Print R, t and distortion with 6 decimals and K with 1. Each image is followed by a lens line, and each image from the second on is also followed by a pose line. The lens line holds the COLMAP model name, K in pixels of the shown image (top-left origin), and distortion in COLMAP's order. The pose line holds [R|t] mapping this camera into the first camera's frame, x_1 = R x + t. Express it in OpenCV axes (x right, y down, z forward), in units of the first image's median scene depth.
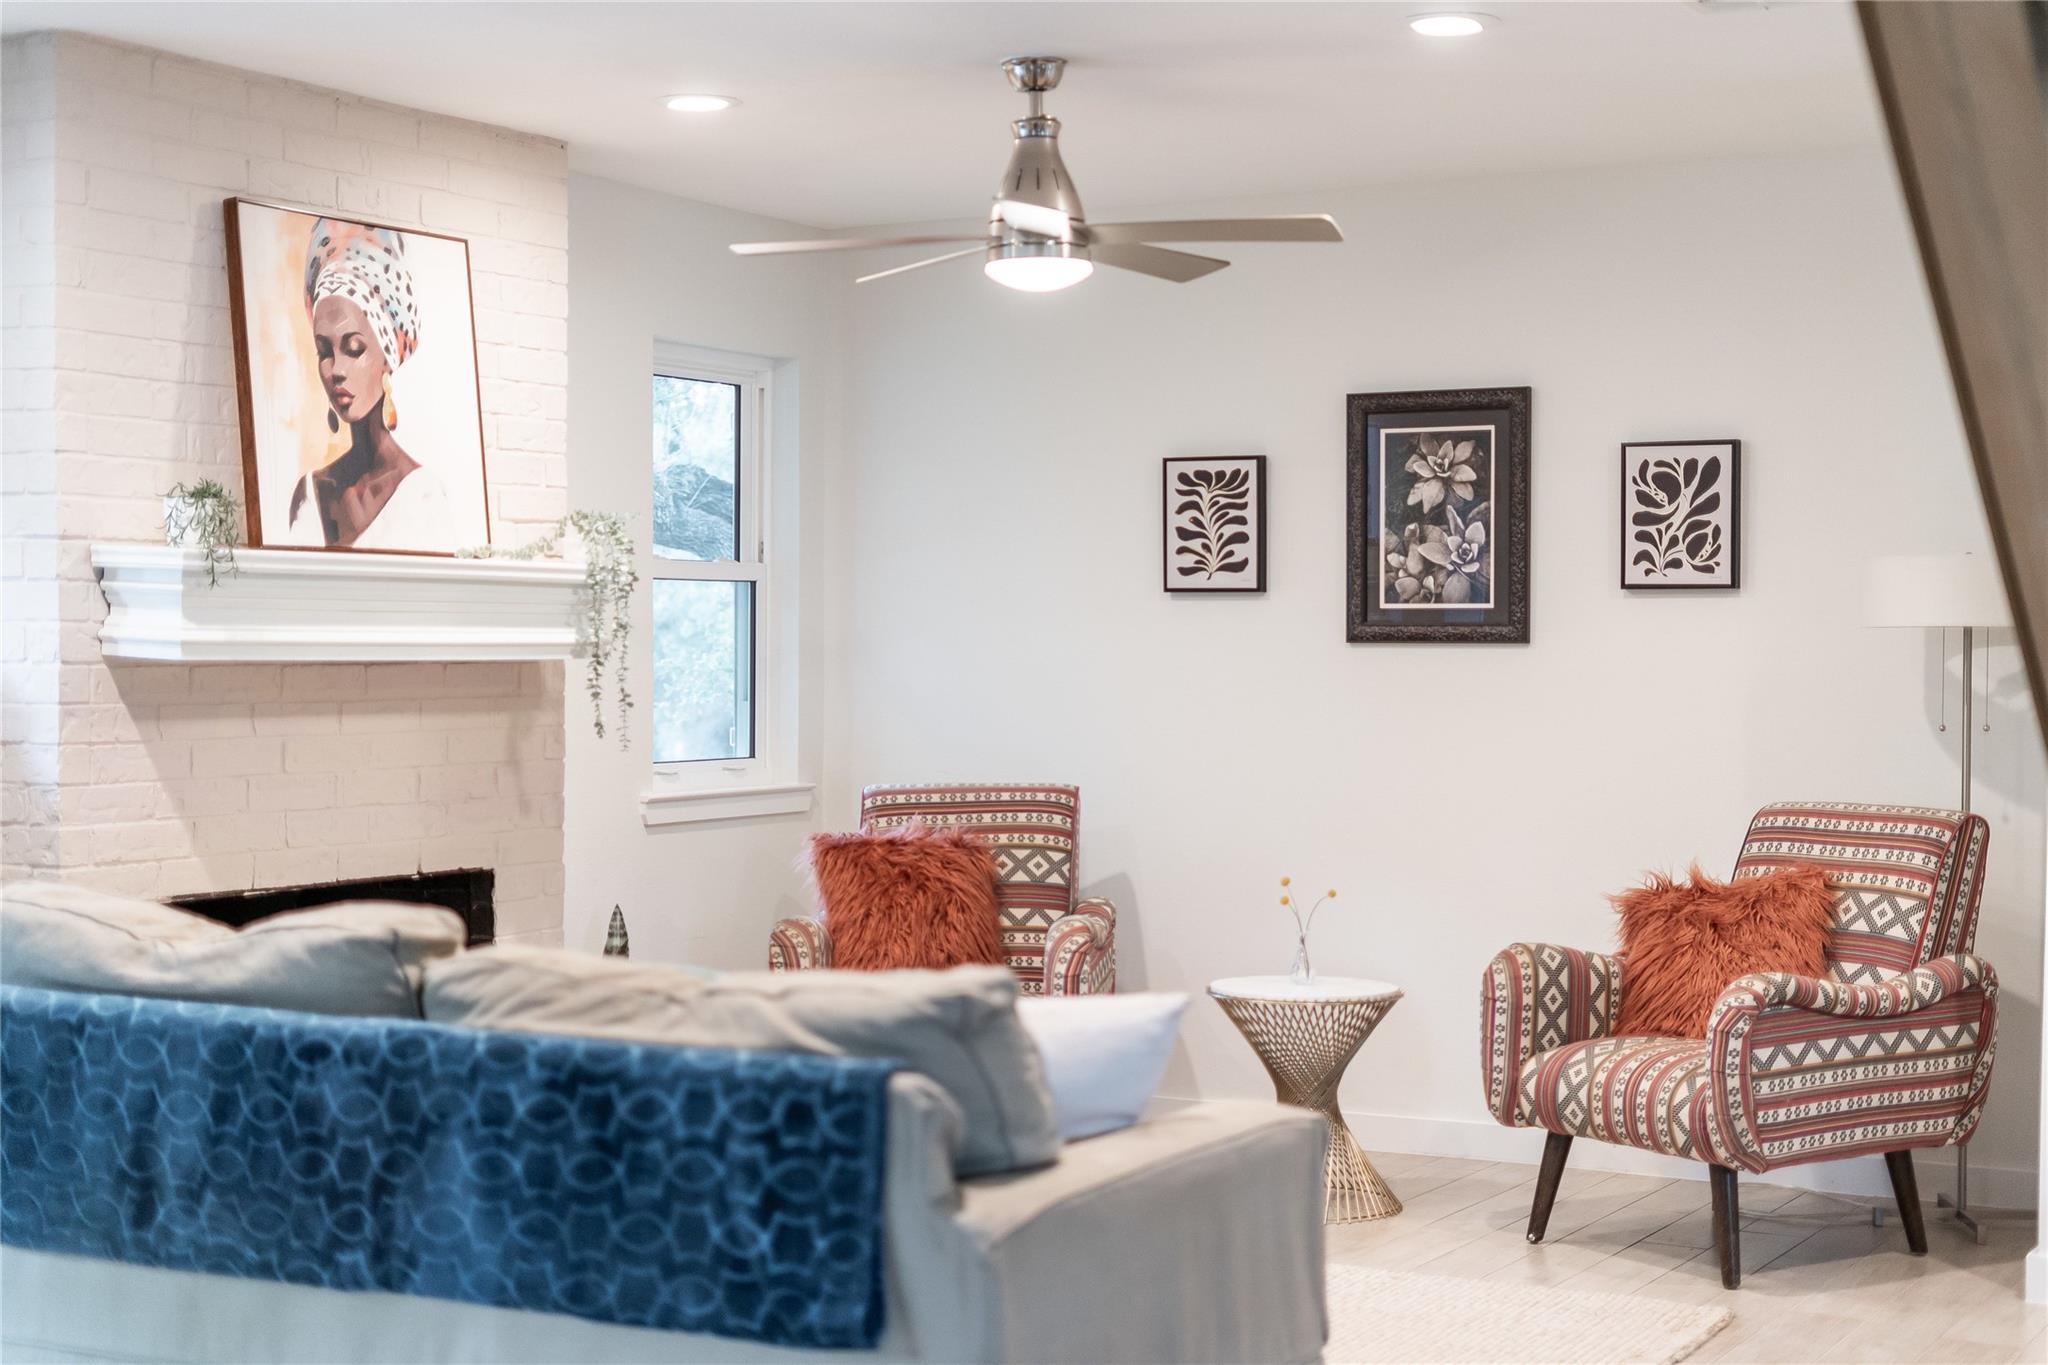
lens RADIAL K [[2986.5, 0, 1018.9], [0, 2986.5, 735.2], [0, 0, 1]] dist [-0.000117, -0.122561]
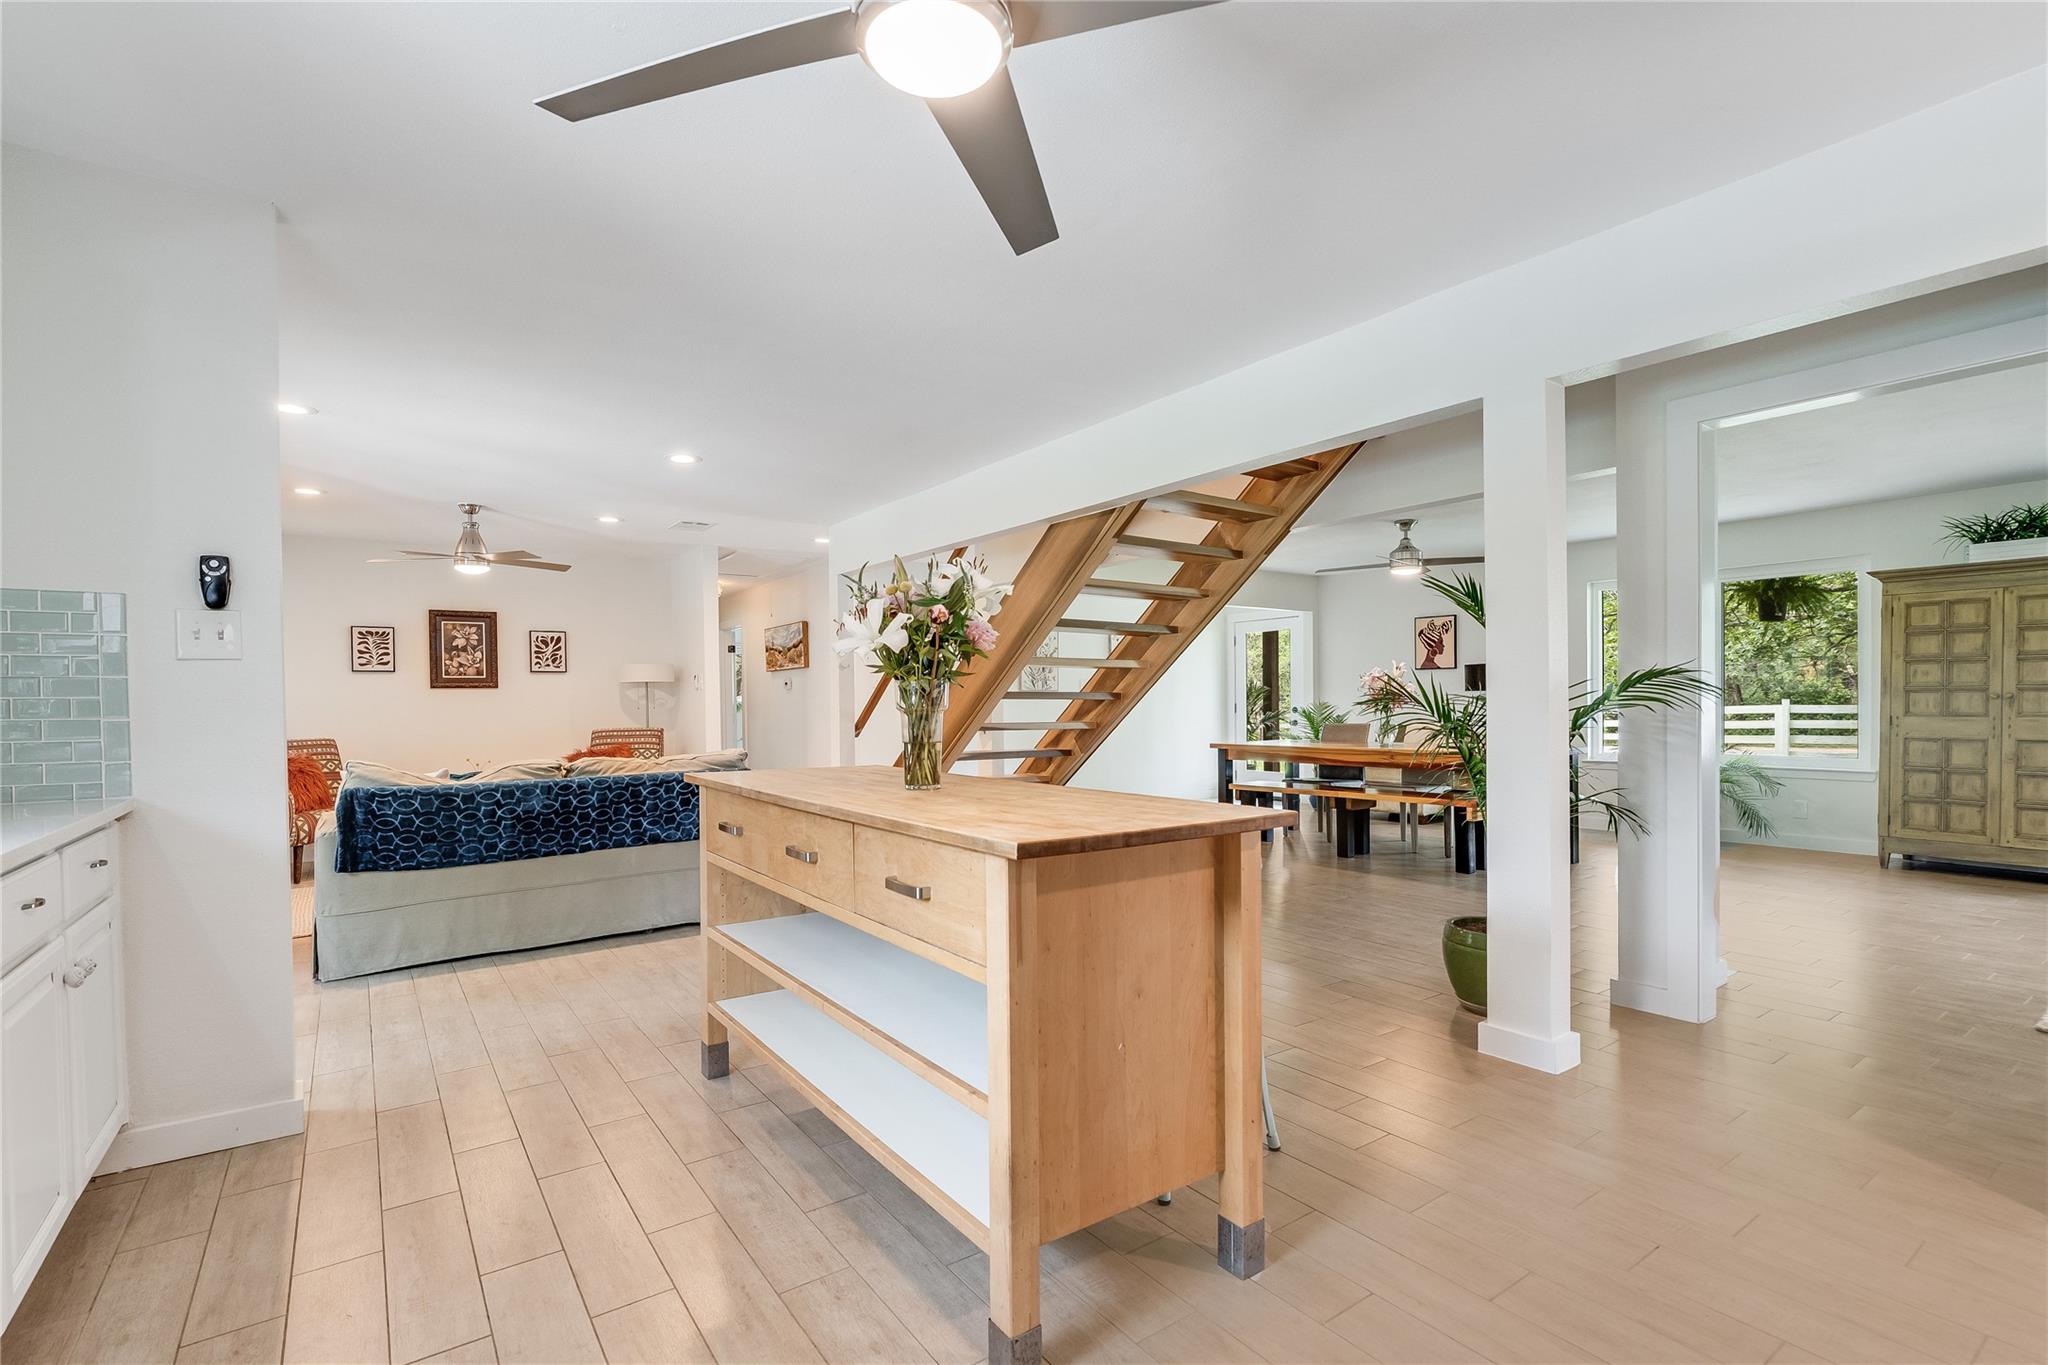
lens RADIAL K [[934.1, 0, 998.9], [0, 934.1, 725.2], [0, 0, 1]] dist [0.001660, 0.000358]
pose [[0.429078, -0.033145, 0.902659, -0.616595], [0.046174, 0.998825, 0.014727, 0.024771], [-0.902087, 0.035360, 0.430104, 0.041054]]
